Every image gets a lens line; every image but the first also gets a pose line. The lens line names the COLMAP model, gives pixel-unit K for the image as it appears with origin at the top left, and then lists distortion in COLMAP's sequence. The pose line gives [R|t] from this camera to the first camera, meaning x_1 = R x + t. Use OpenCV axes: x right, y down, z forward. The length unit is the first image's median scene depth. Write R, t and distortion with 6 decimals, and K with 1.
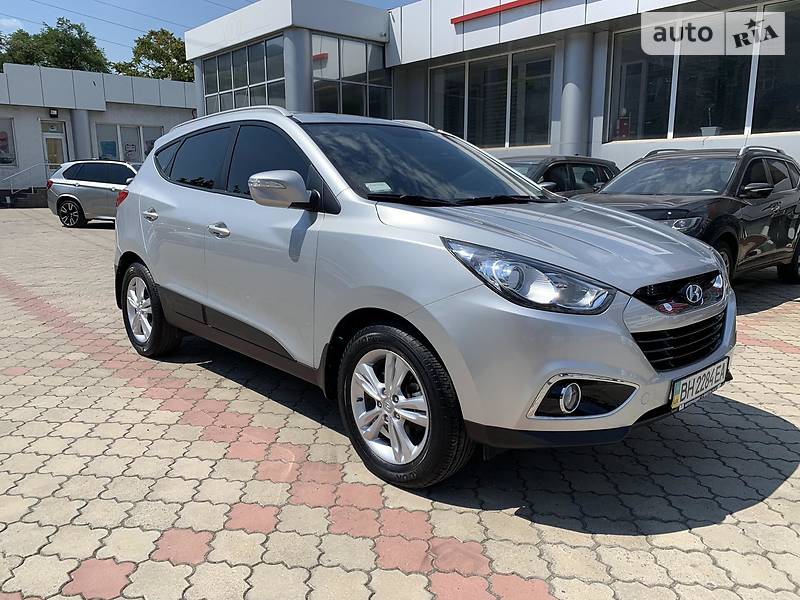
lens RADIAL K [[615.9, 0, 397.9], [0, 615.9, 298.5], [0, 0, 1]] dist [0.012701, -0.005044]
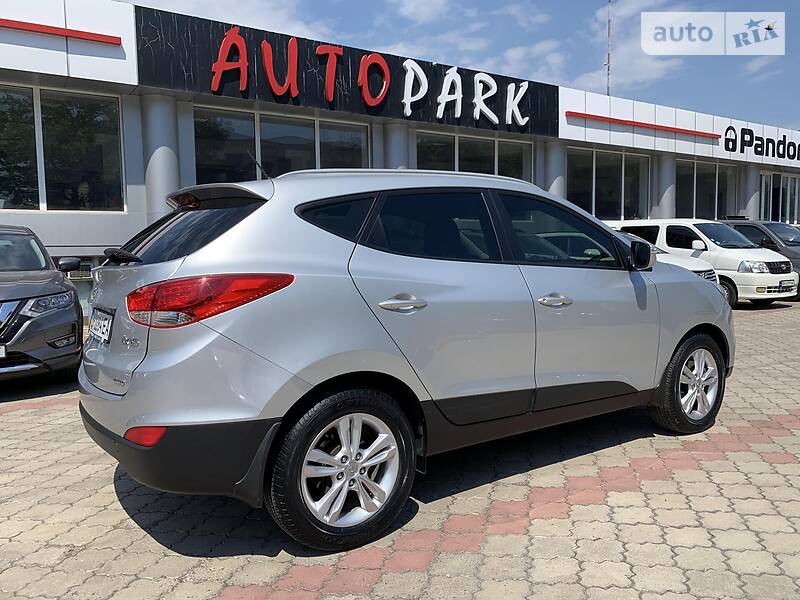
lens RADIAL K [[616.8, 0, 403.4], [0, 616.8, 298.0], [0, 0, 1]] dist [0.010486, -0.002917]
pose [[0.141506, -0.078995, 0.986781, -1.612616], [0.198369, 0.978856, 0.049914, -0.267685], [-0.969859, 0.188684, 0.154184, 1.365293]]
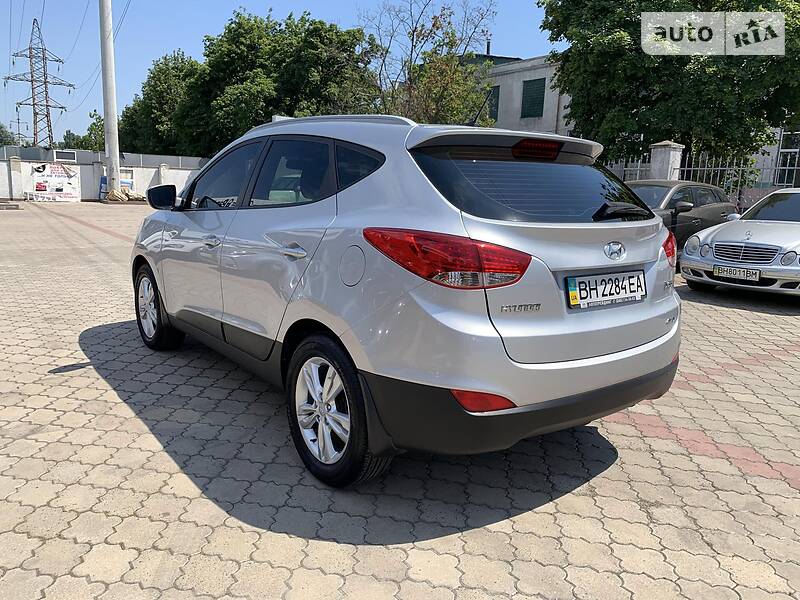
lens RADIAL K [[616.8, 0, 403.4], [0, 616.8, 298.0], [0, 0, 1]] dist [0.010486, -0.002917]
pose [[-0.995053, -0.049195, 0.086314, -0.416558], [-0.015245, 0.934113, 0.356652, -0.593631], [-0.098172, 0.353572, -0.930241, 2.958283]]
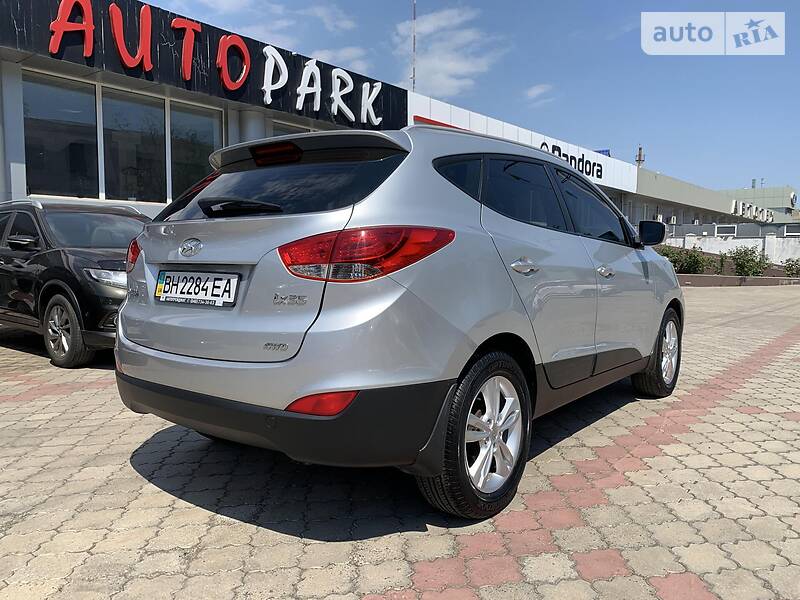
lens RADIAL K [[618.8, 0, 400.0], [0, 618.8, 300.0], [0, 0, 1]] dist [0.010191, 0.001526]
pose [[-0.163358, -0.077315, 0.983533, -1.583504], [0.177924, 0.978269, 0.106454, -0.299092], [-0.970390, 0.192384, -0.146052, 1.885105]]
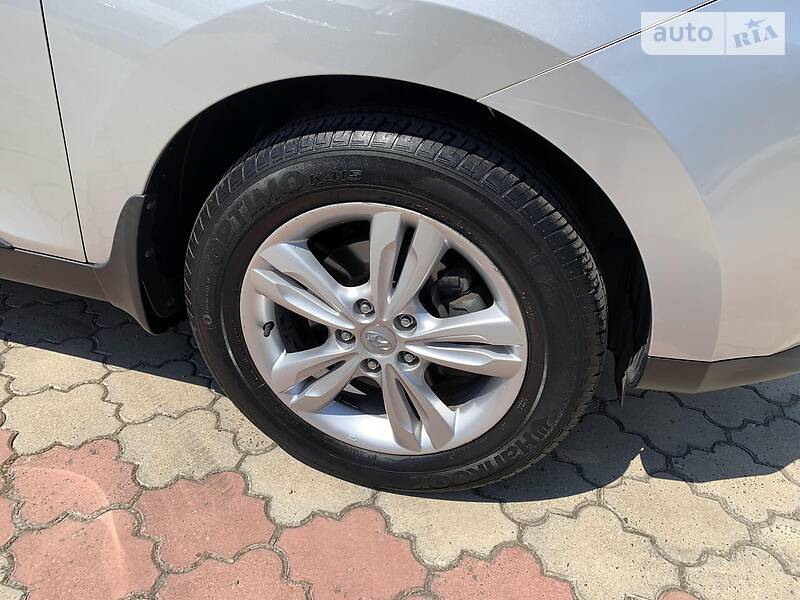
lens RADIAL K [[615.9, 0, 397.9], [0, 615.9, 298.5], [0, 0, 1]] dist [0.012701, -0.005044]
pose [[0.834142, -0.249849, 0.491714, -0.180445], [0.051423, 0.922860, 0.381688, -0.000104], [-0.549147, -0.293096, 0.782644, 0.644432]]
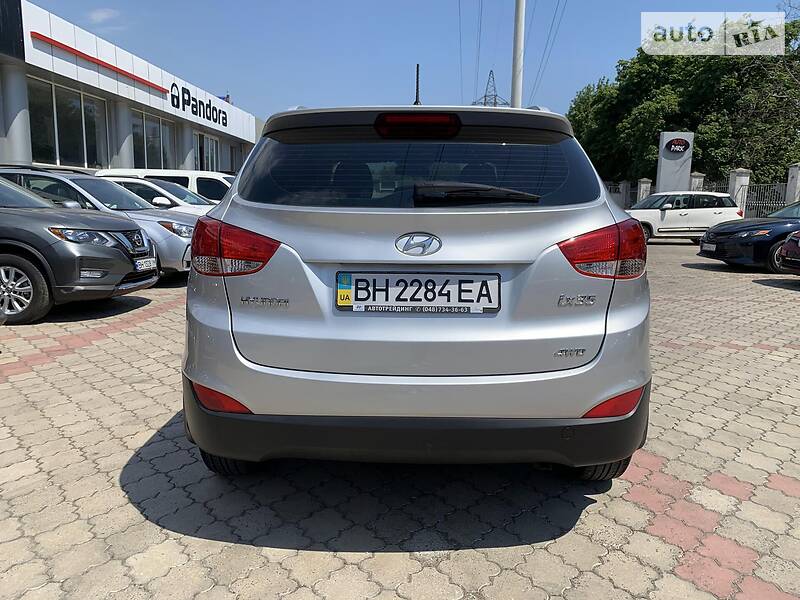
lens RADIAL K [[619.9, 0, 401.4], [0, 619.9, 286.0], [0, 0, 1]] dist [0.015381, 0.002303]
pose [[-0.724846, -0.102296, 0.681273, -1.136304], [0.115070, 0.957043, 0.266134, -0.480103], [-0.679232, 0.271301, -0.681938, 2.554684]]
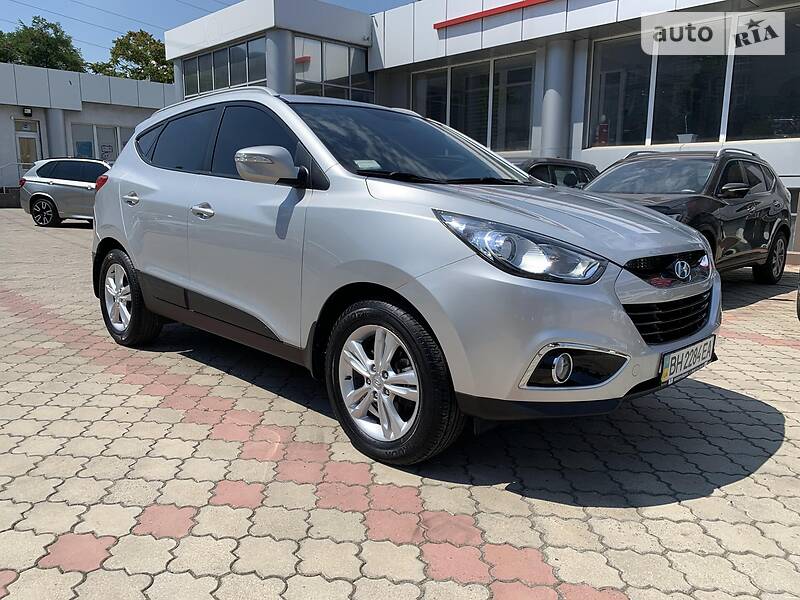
lens RADIAL K [[616.8, 0, 403.4], [0, 616.8, 298.0], [0, 0, 1]] dist [0.010486, -0.002917]
pose [[0.999113, 0.006635, 0.041592, -0.015080], [-0.006039, 0.999877, -0.014441, 0.050044], [-0.041682, 0.014177, 0.999030, 0.010583]]
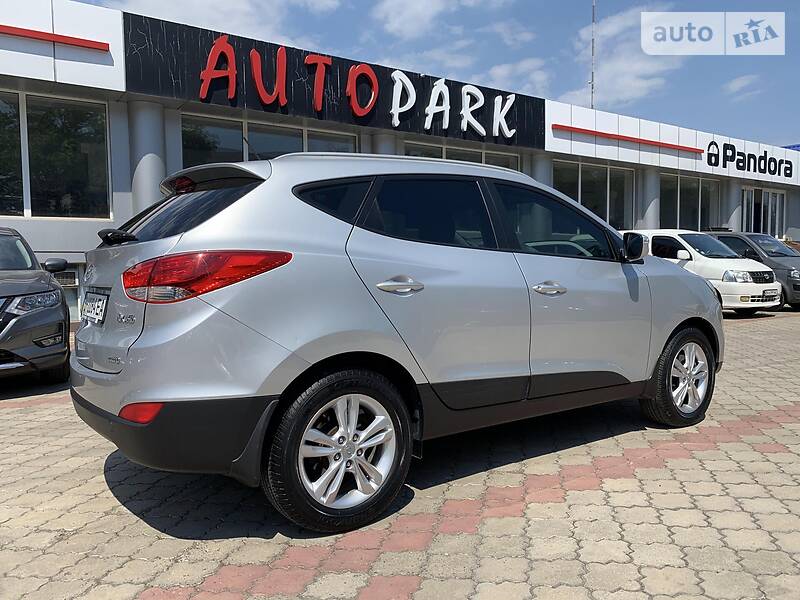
lens RADIAL K [[616.9, 0, 401.8], [0, 616.9, 304.5], [0, 0, 1]] dist [0.009473, -0.001023]
pose [[0.120978, -0.063818, 0.990602, -1.618702], [0.194994, 0.980016, 0.039323, -0.217115], [-0.973315, 0.188404, 0.131004, 1.394450]]
